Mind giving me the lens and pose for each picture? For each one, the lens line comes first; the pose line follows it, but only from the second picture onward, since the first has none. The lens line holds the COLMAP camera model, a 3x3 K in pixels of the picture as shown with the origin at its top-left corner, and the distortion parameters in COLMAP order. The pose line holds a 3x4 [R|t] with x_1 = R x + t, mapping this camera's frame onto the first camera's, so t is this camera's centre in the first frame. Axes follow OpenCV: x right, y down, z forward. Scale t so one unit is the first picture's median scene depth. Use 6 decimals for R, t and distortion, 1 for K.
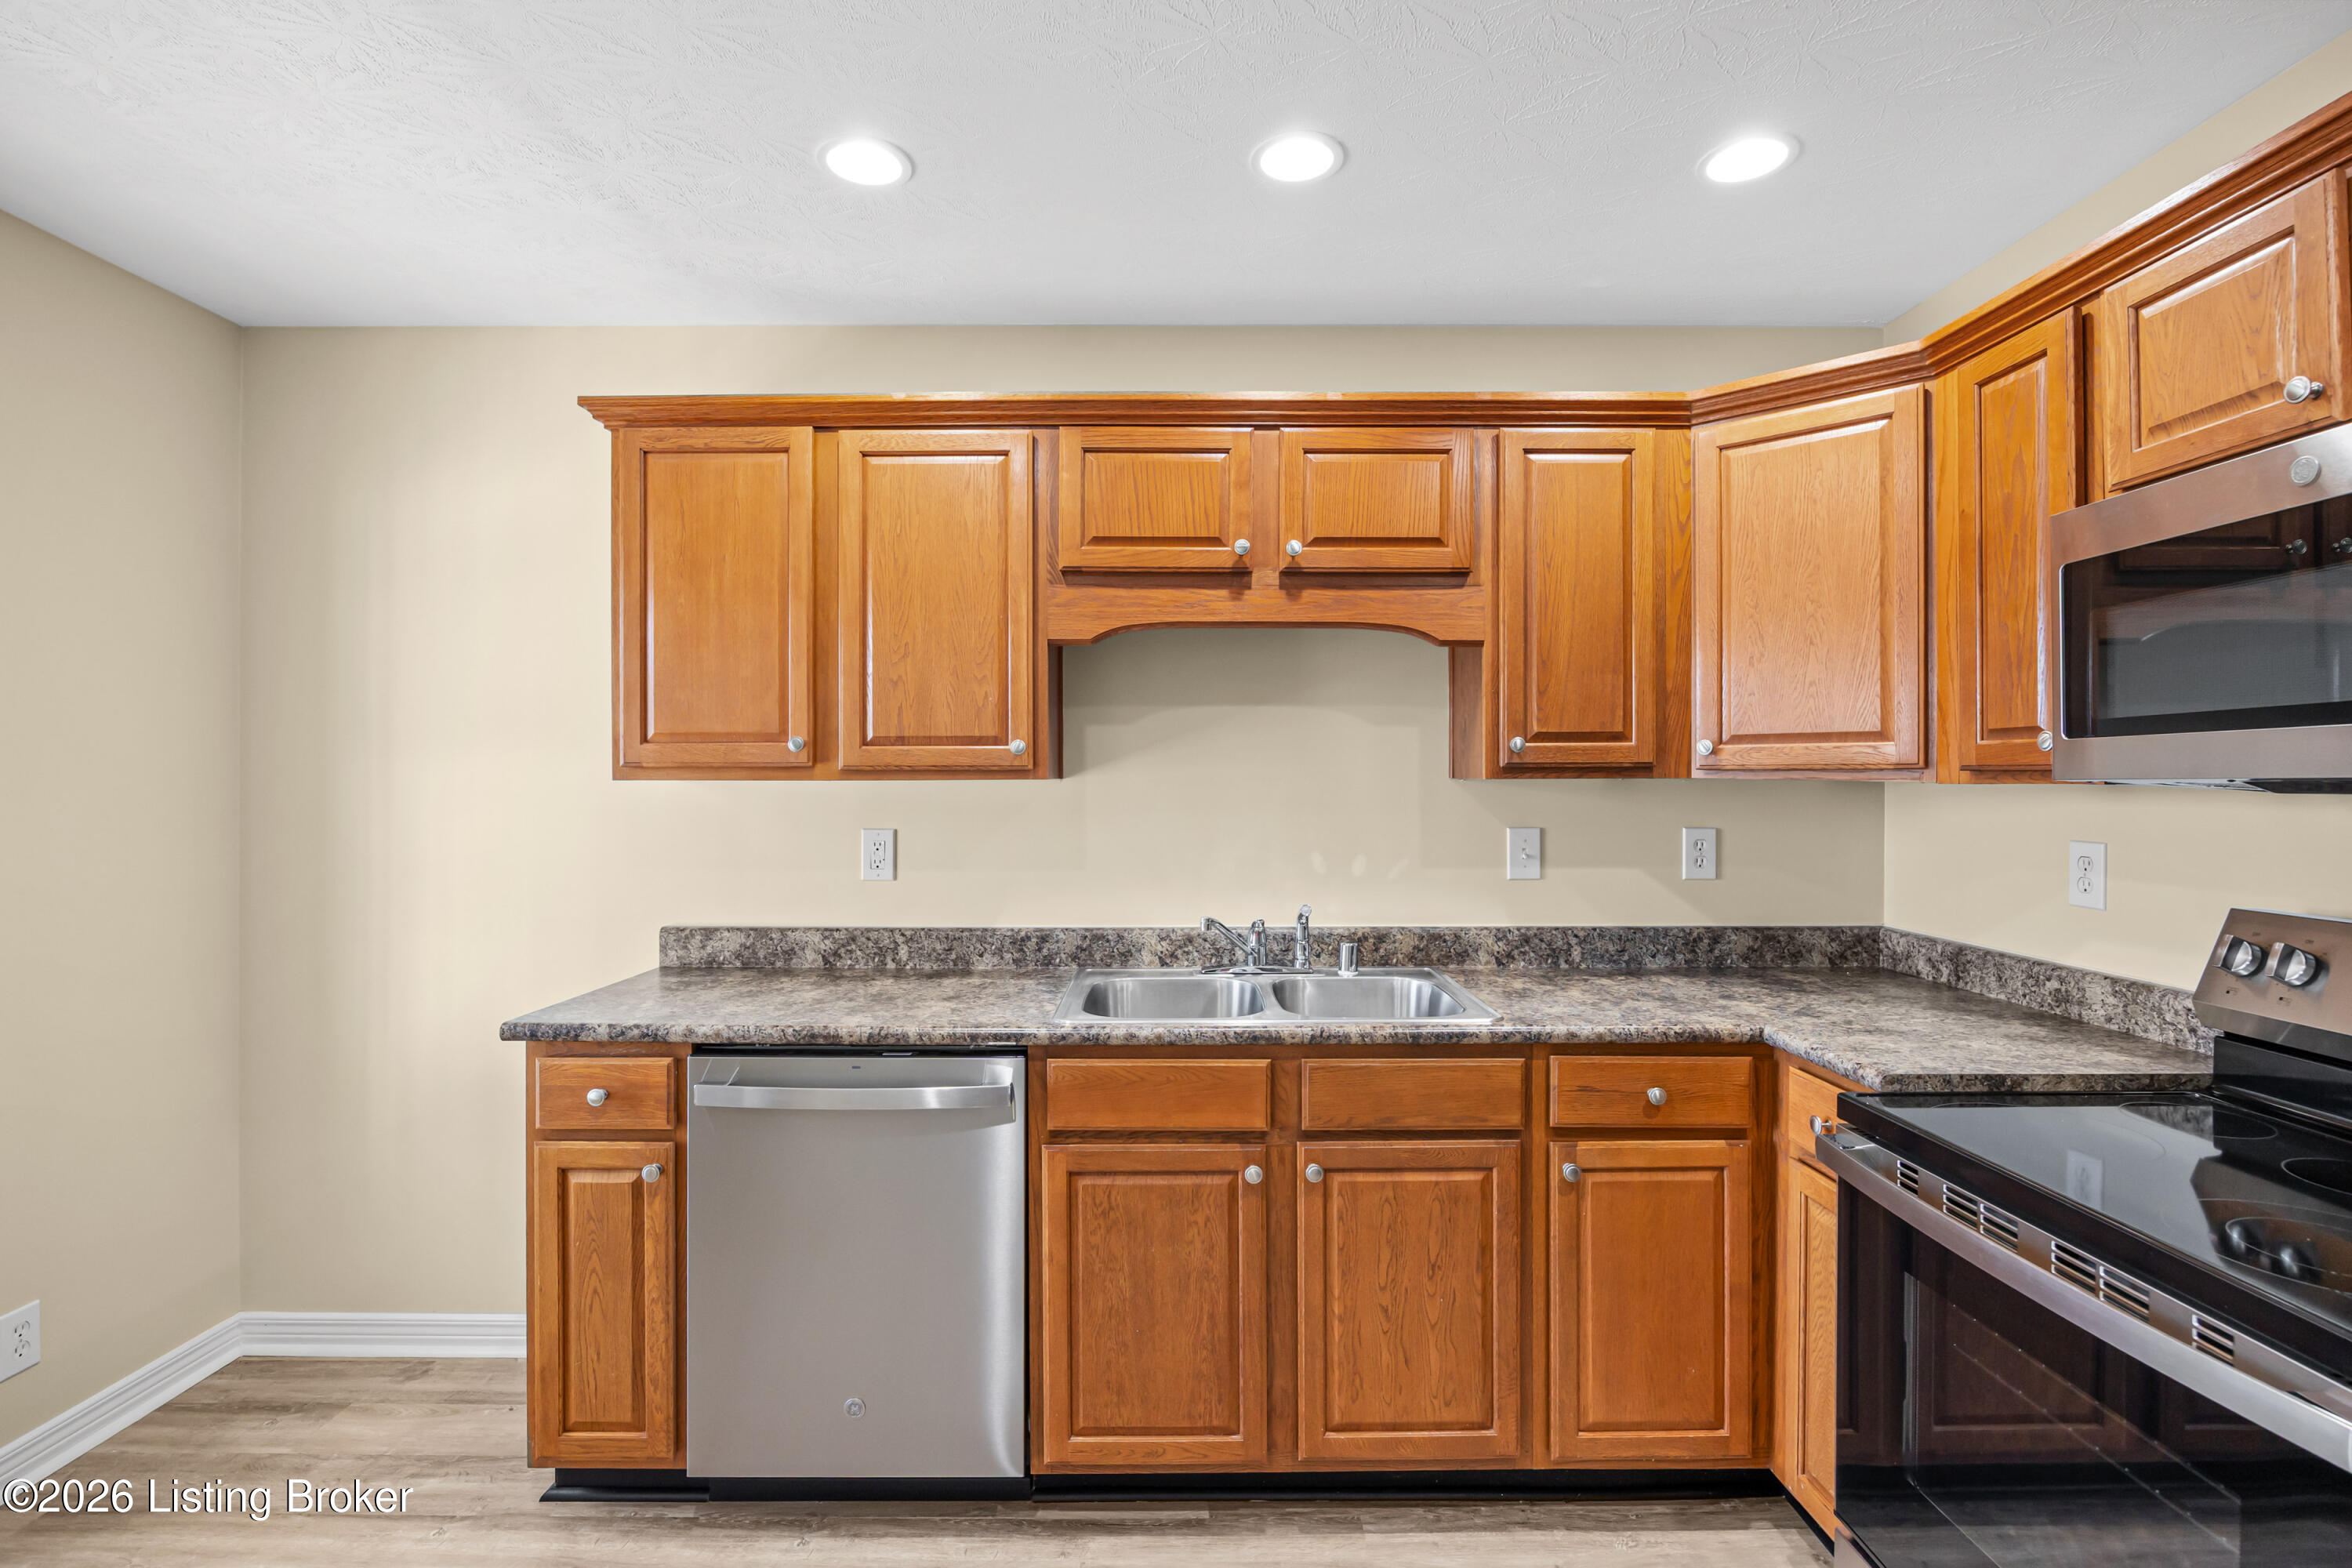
lens RADIAL K [[1118.7, 0, 1222.1], [0, 1118.7, 780.1], [0, 0, 1]] dist [-0.016521, 0.001677]
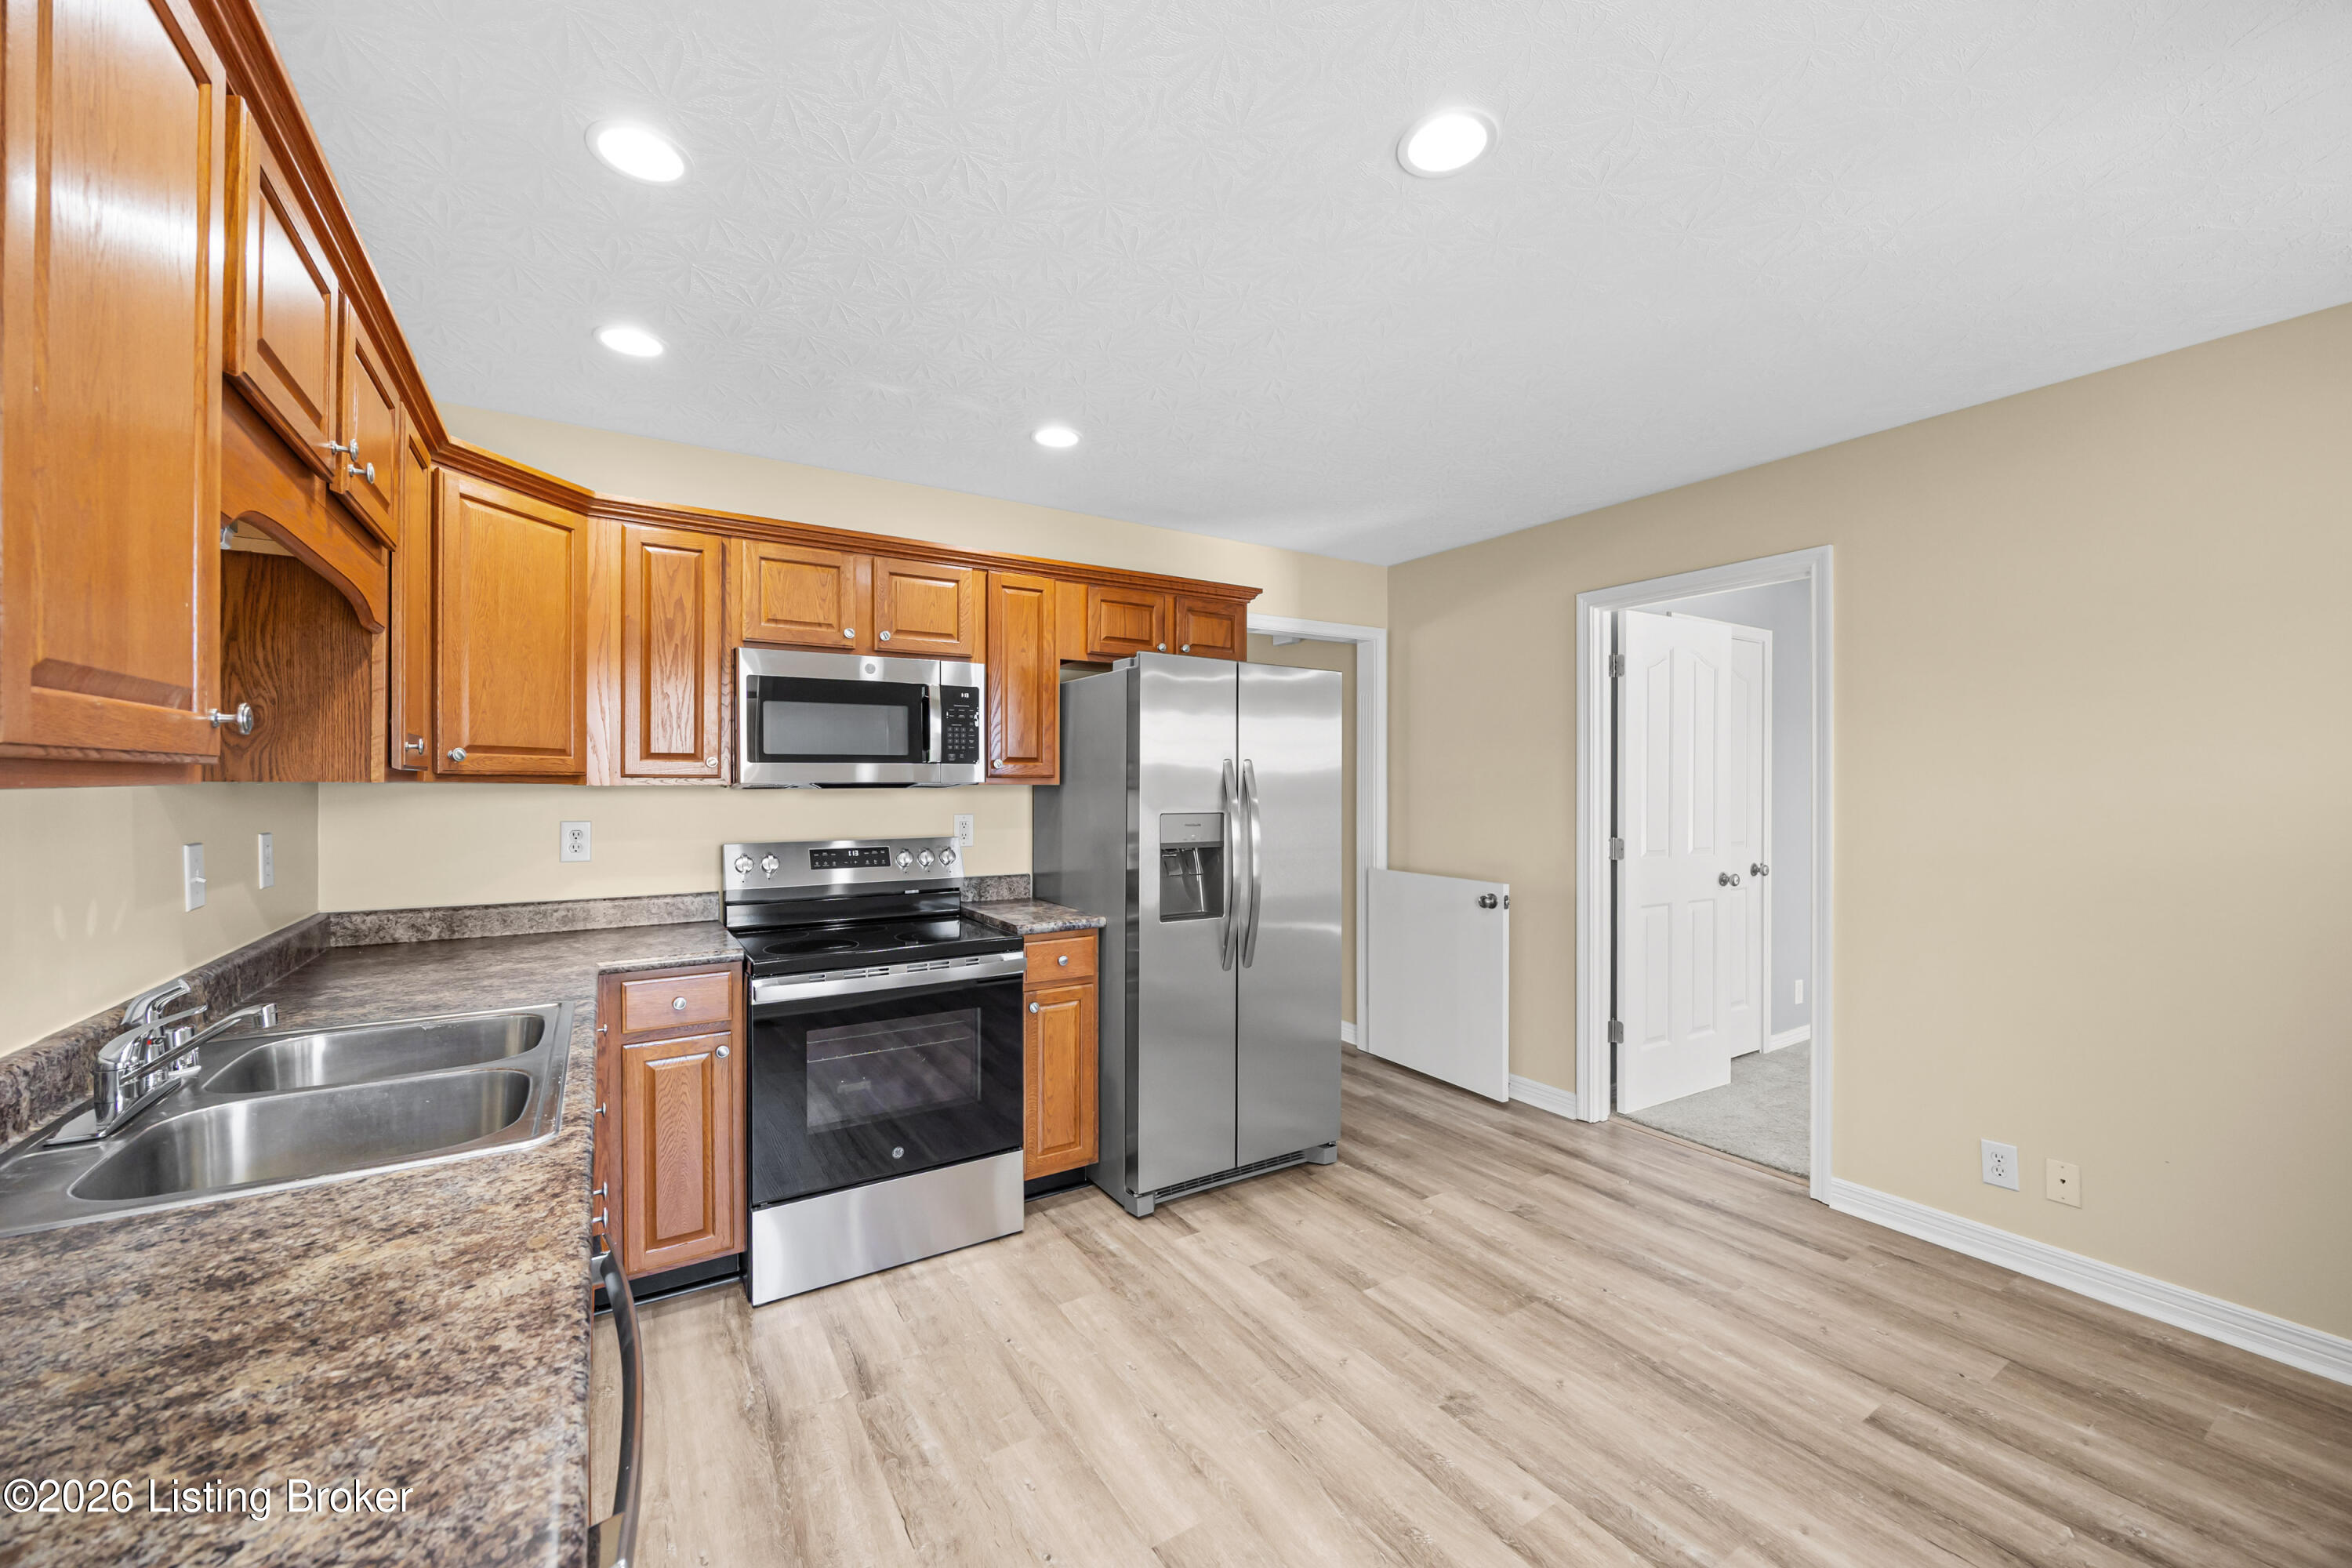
lens RADIAL K [[935.3, 0, 1135.0], [0, 935.3, 789.9], [0, 0, 1]] dist [-0.001455, -0.000214]
pose [[-0.496153, -0.006393, 0.868211, -0.723036], [0.000690, 0.999970, 0.007758, -0.000199], [-0.868235, 0.004448, -0.496134, 0.857953]]
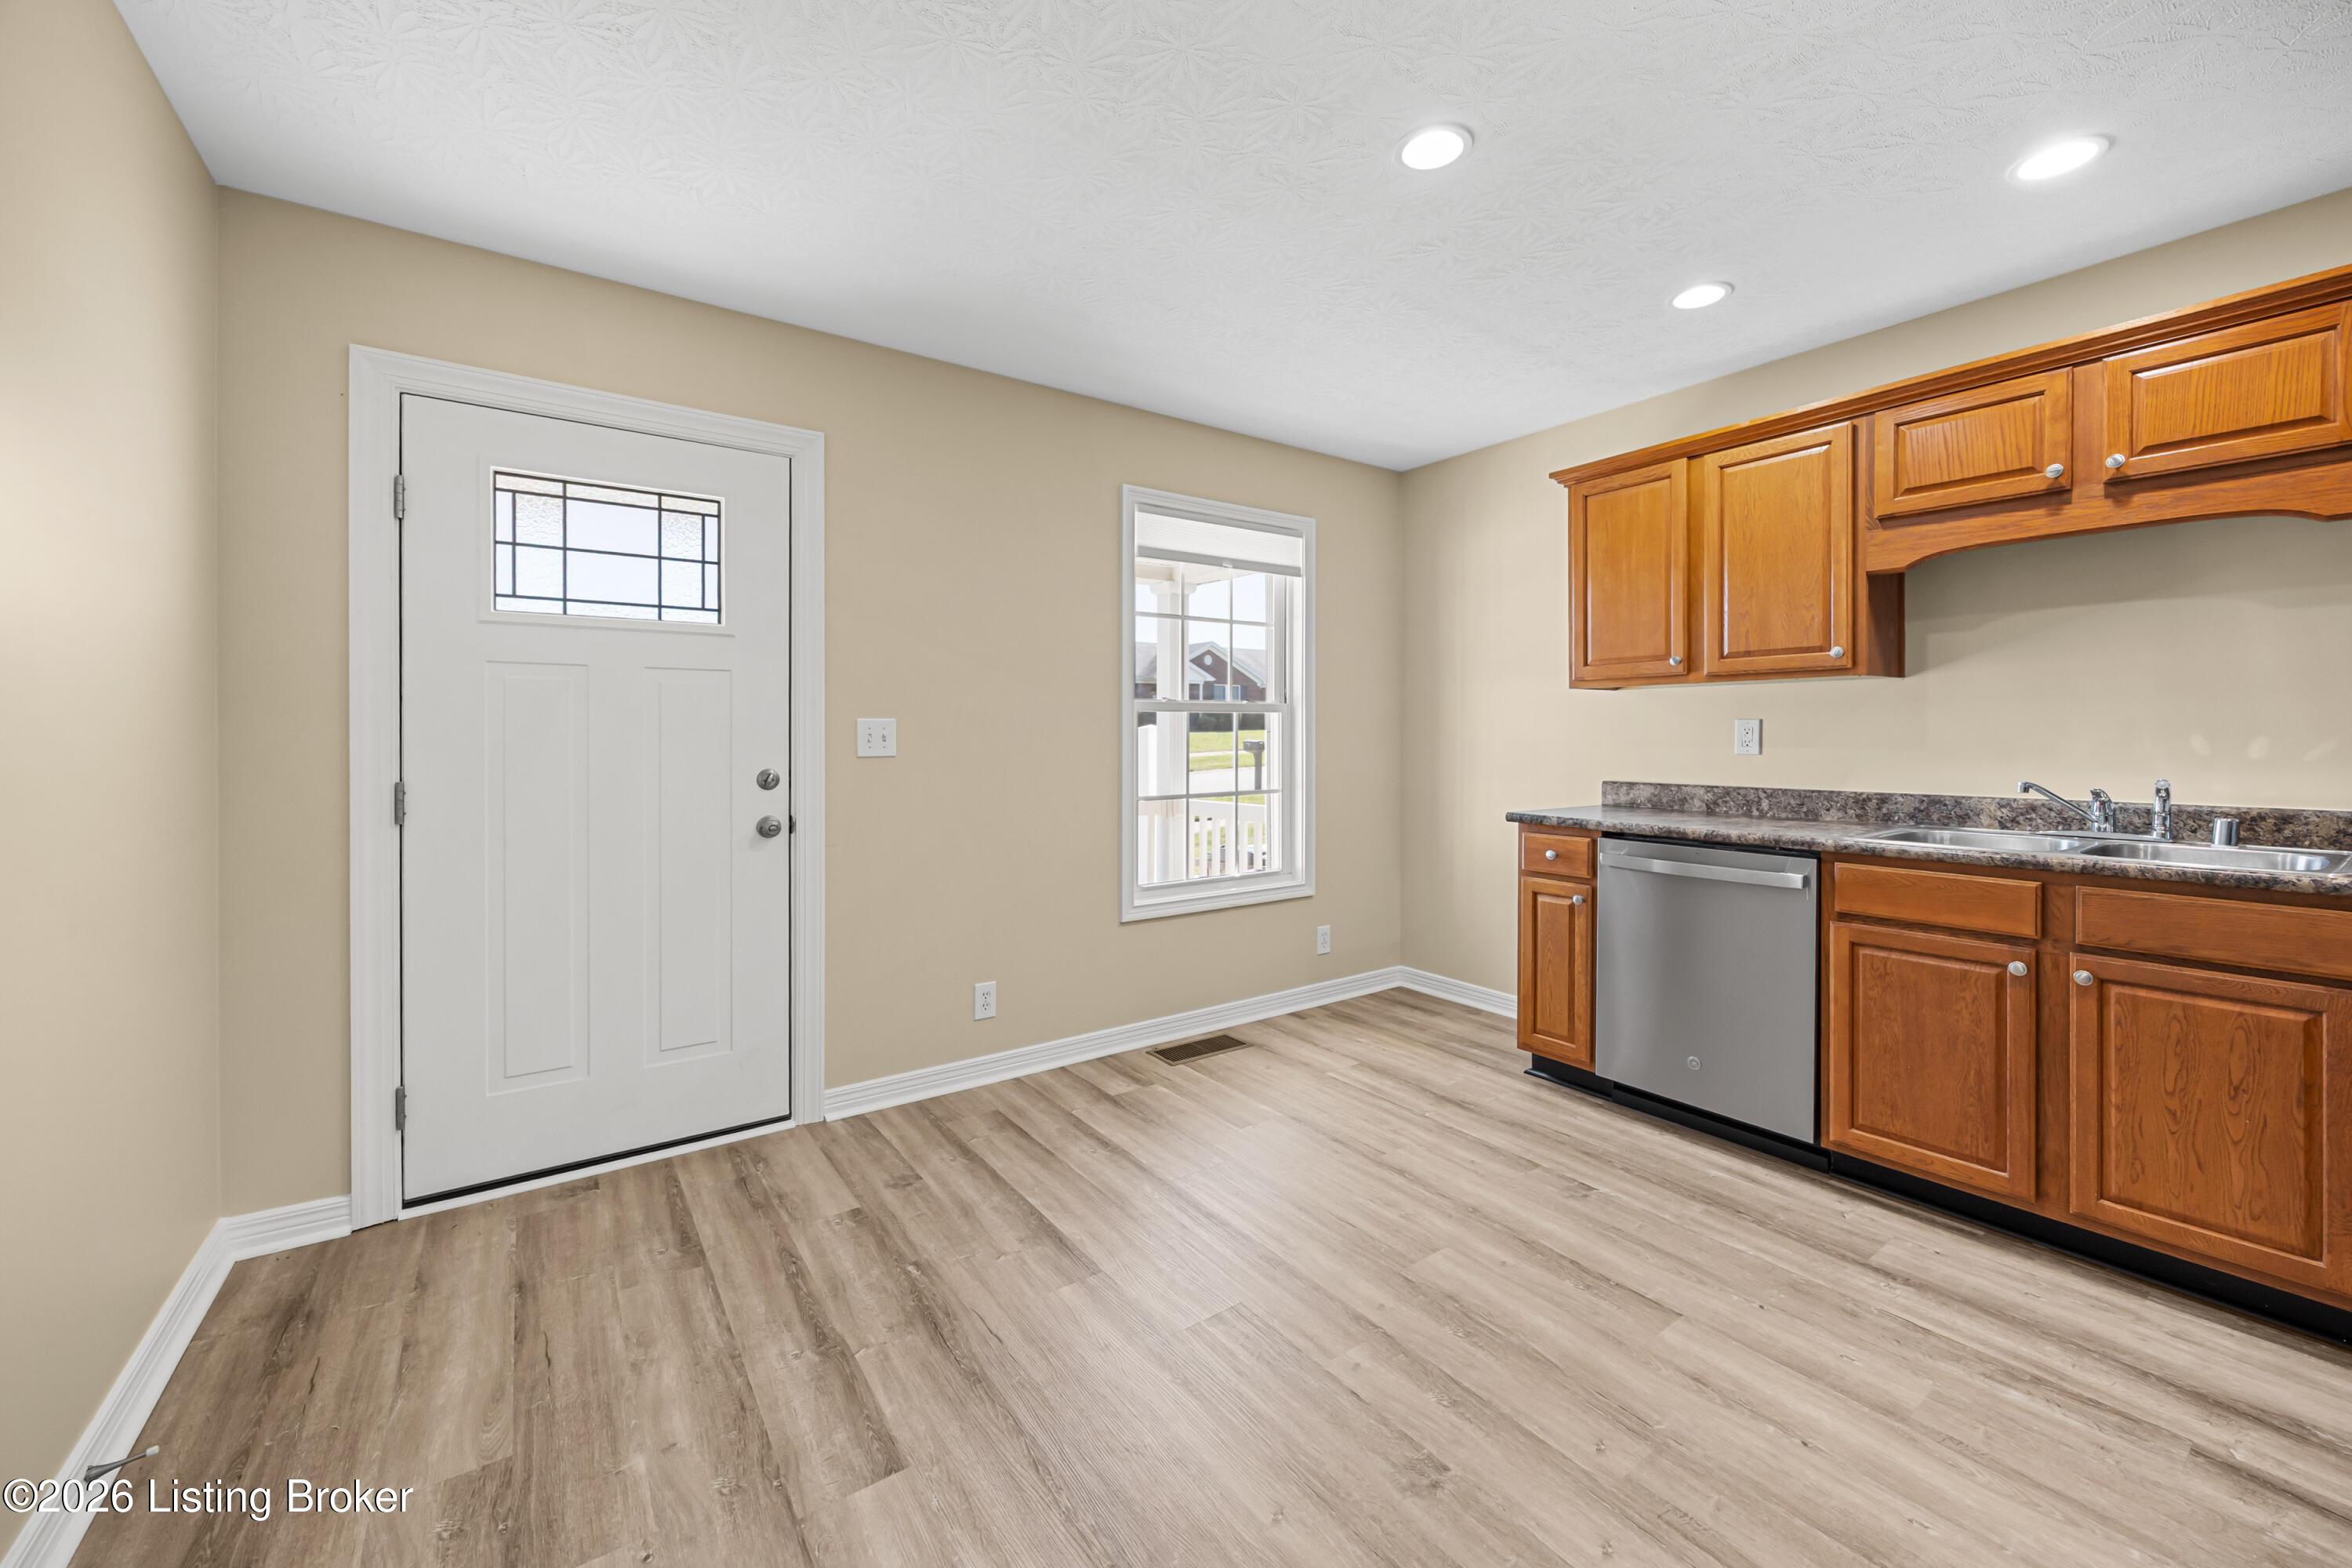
lens RADIAL K [[935.3, 0, 1144.5], [0, 935.3, 740.9], [0, 0, 1]] dist [-0.001455, -0.000214]
pose [[0.542185, 0.005547, -0.840241, 0.329546], [0.002109, 0.999966, 0.007962, 0.070156], [0.840256, -0.006089, 0.542155, -0.360602]]
